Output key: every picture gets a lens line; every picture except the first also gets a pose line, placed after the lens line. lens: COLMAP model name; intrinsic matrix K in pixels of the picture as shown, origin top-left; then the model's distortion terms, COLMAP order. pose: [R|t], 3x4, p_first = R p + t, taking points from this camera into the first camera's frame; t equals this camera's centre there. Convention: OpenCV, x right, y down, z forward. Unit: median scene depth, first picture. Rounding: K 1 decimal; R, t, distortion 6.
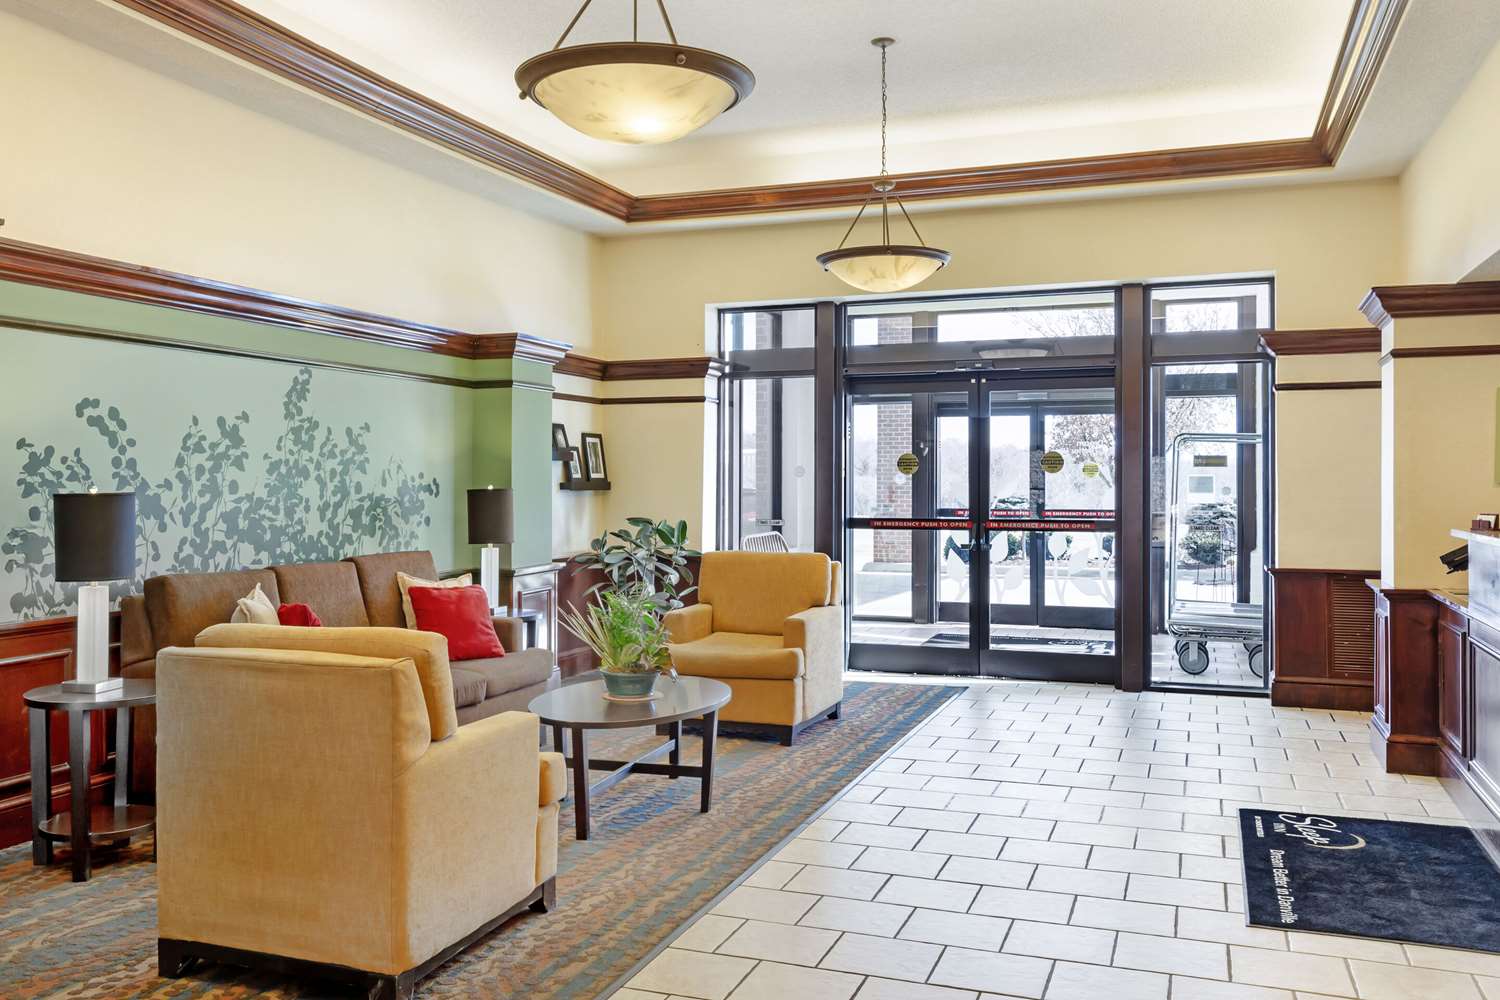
lens RADIAL K [[1208.4, 0, 751.0], [0, 1208.4, 495.8], [0, 0, 1]] dist [0.003235, 0.001377]
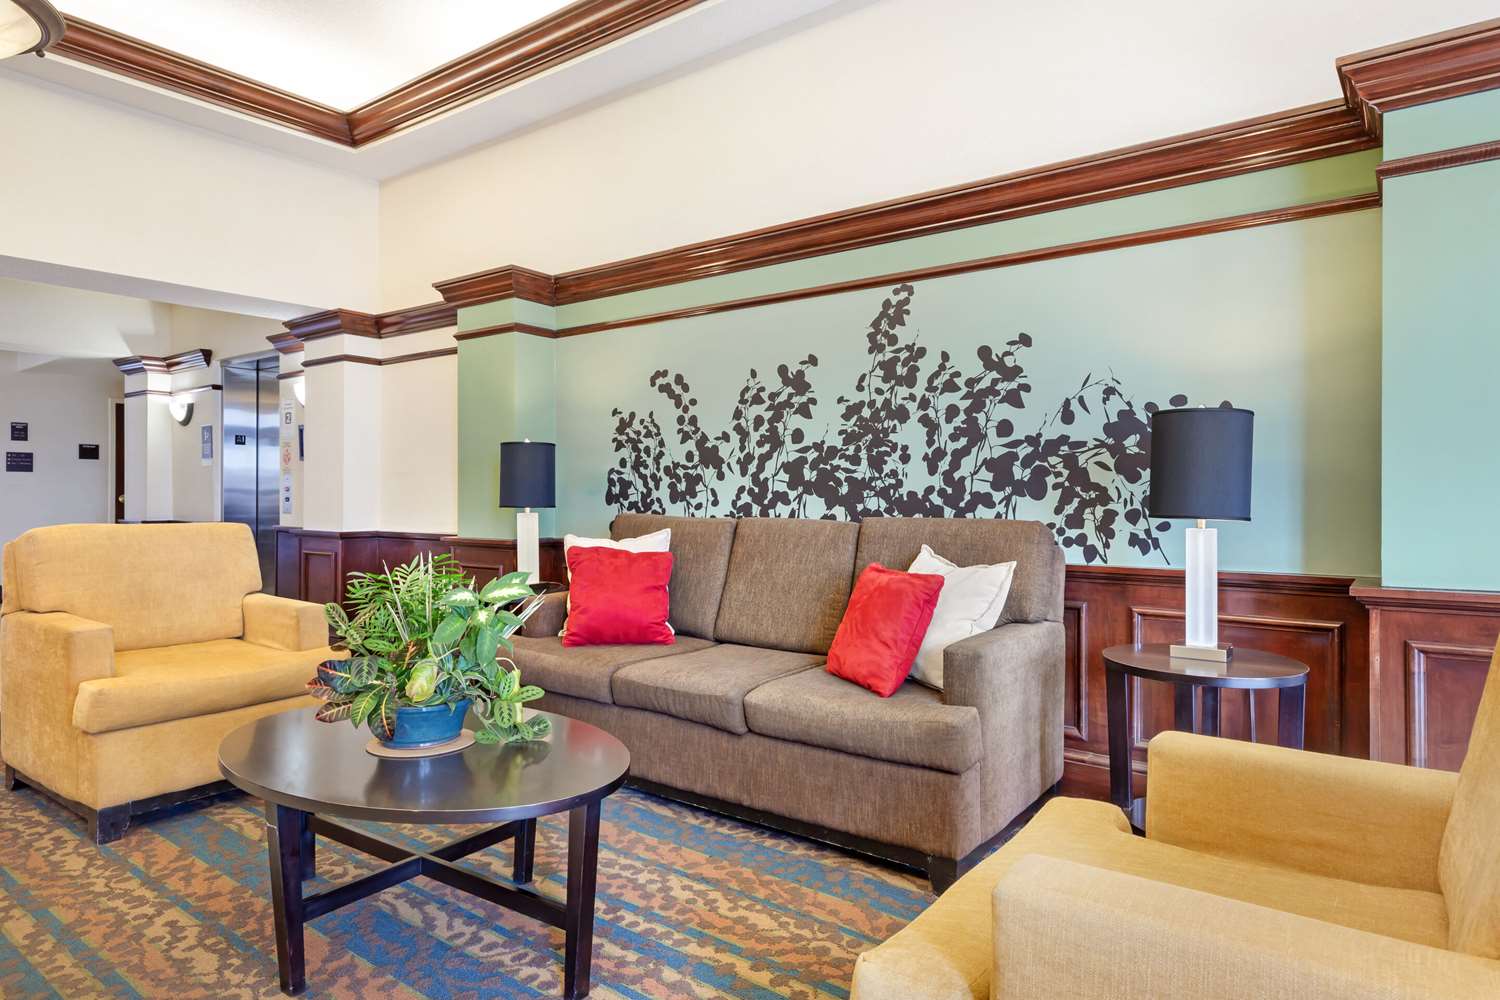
lens RADIAL K [[876.6, 0, 751.4], [0, 876.6, 491.2], [0, 0, 1]] dist [0.005943, 0.002350]
pose [[-0.297689, 0.003850, -0.954655, 0.242550], [-0.005098, 0.999971, 0.005623, 0.032321], [0.954649, 0.006541, -0.297661, 1.159890]]
